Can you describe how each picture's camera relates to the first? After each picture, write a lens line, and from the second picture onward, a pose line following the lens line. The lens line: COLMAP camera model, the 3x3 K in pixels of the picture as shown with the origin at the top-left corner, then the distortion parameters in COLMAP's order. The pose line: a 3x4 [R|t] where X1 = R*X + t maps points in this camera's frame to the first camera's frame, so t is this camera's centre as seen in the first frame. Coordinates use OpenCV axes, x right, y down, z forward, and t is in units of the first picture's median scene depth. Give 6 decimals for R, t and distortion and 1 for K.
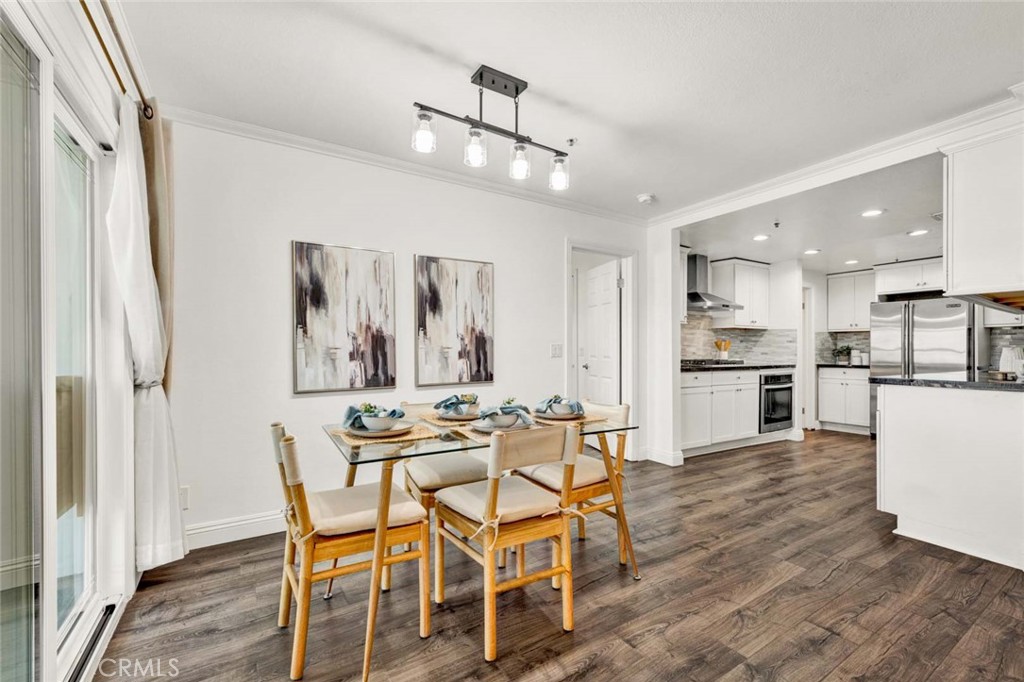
lens RADIAL K [[433.3, 0, 520.0], [0, 433.3, 344.8], [0, 0, 1]] dist [-0.002986, -0.000217]
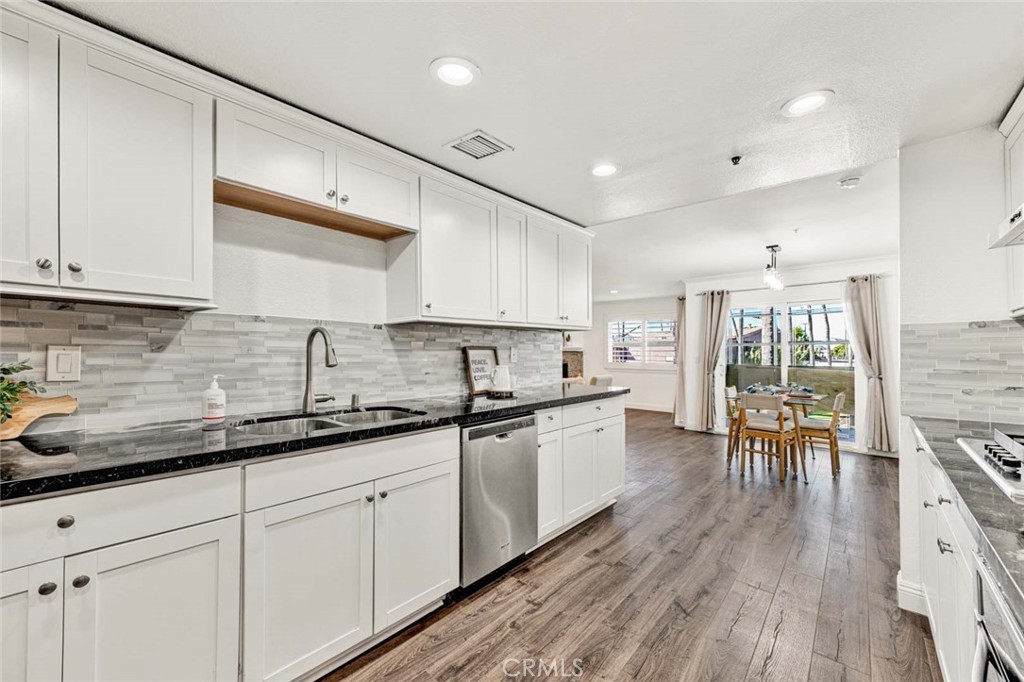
lens RADIAL K [[415.0, 0, 513.9], [0, 415.0, 331.0], [0, 0, 1]] dist [-0.018025, 0.000001]
pose [[-0.954484, -0.025244, -0.297192, 1.346745], [-0.008226, 0.998261, -0.058375, -0.022669], [0.298149, -0.053273, -0.953032, 1.861435]]
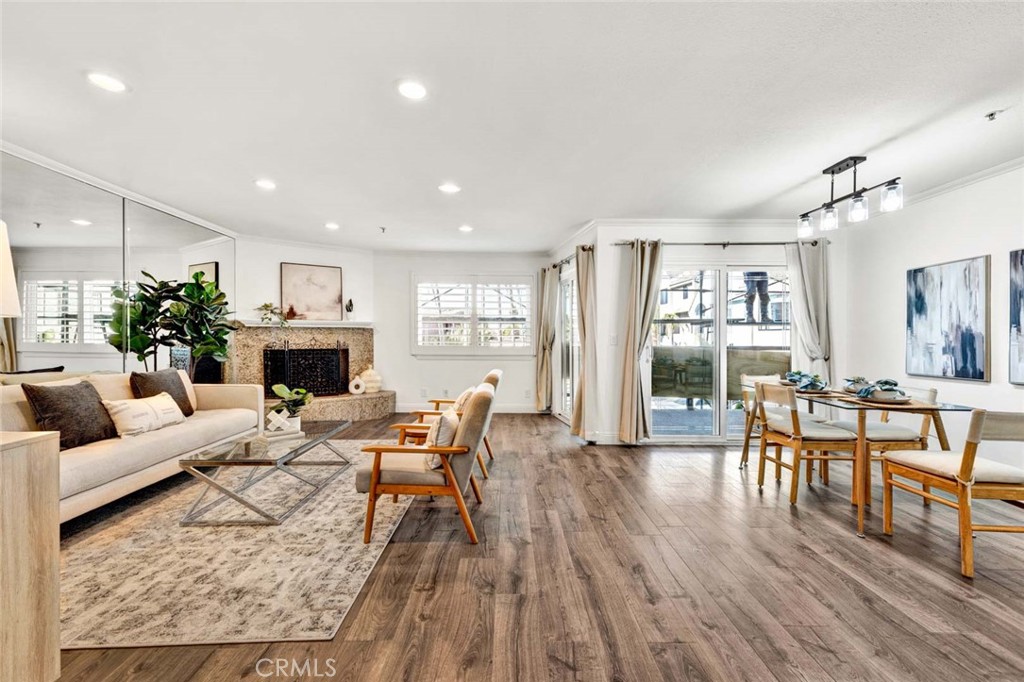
lens RADIAL K [[424.7, 0, 512.2], [0, 424.7, 322.2], [0, 0, 1]] dist [-0.015275, -0.000468]
pose [[-0.523384, -0.031057, -0.851531, 1.277858], [0.000452, 0.999325, -0.036725, -0.011725], [0.852097, -0.019606, -0.523017, 0.561430]]
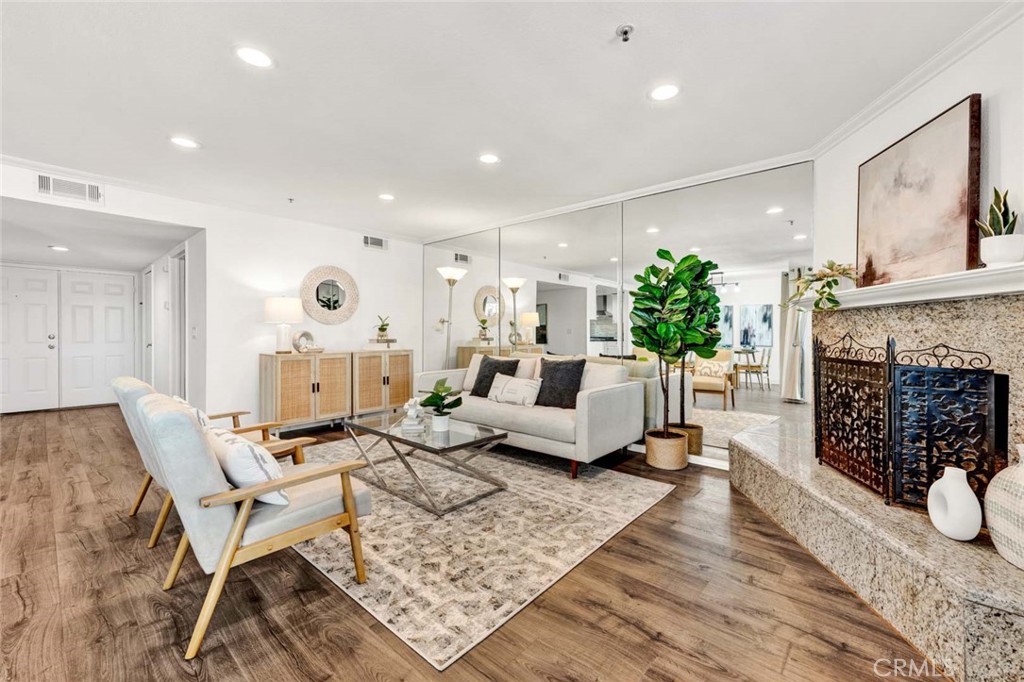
lens RADIAL K [[410.5, 0, 529.2], [0, 410.5, 340.9], [0, 0, 1]] dist [-0.001010, -0.011861]
pose [[-0.311791, -0.020159, 0.949937, -0.386827], [-0.014243, 0.999762, 0.016541, 0.001299], [-0.950044, -0.008373, -0.312004, -0.426137]]
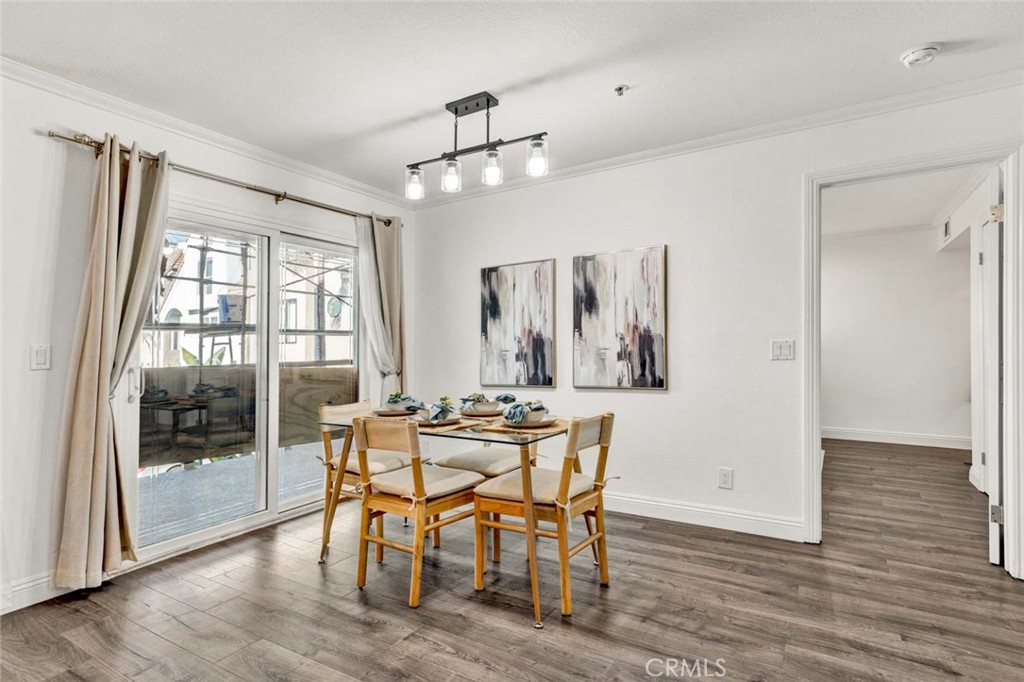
lens RADIAL K [[507.2, 0, 512.0], [0, 507.2, 341.0], [0, 0, 1]] dist [0.000374, 0.000391]
pose [[0.451339, -0.023177, -0.892052, 0.804941], [0.023885, 0.999618, -0.013888, 0.000663], [0.892033, -0.015038, 0.451720, 0.370341]]
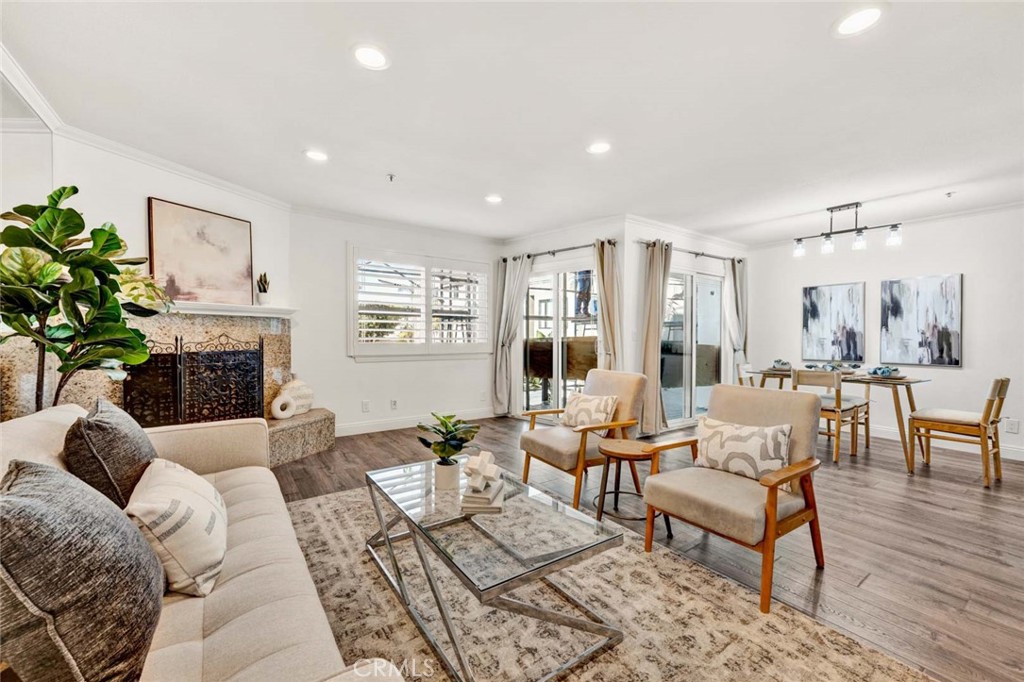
lens RADIAL K [[415.0, 0, 513.9], [0, 415.0, 331.0], [0, 0, 1]] dist [-0.018025, 0.000001]
pose [[0.056811, -0.007824, -0.998354, 1.283794], [-0.002388, 0.999965, -0.007972, -0.008500], [0.998382, 0.002837, 0.056790, -0.468793]]
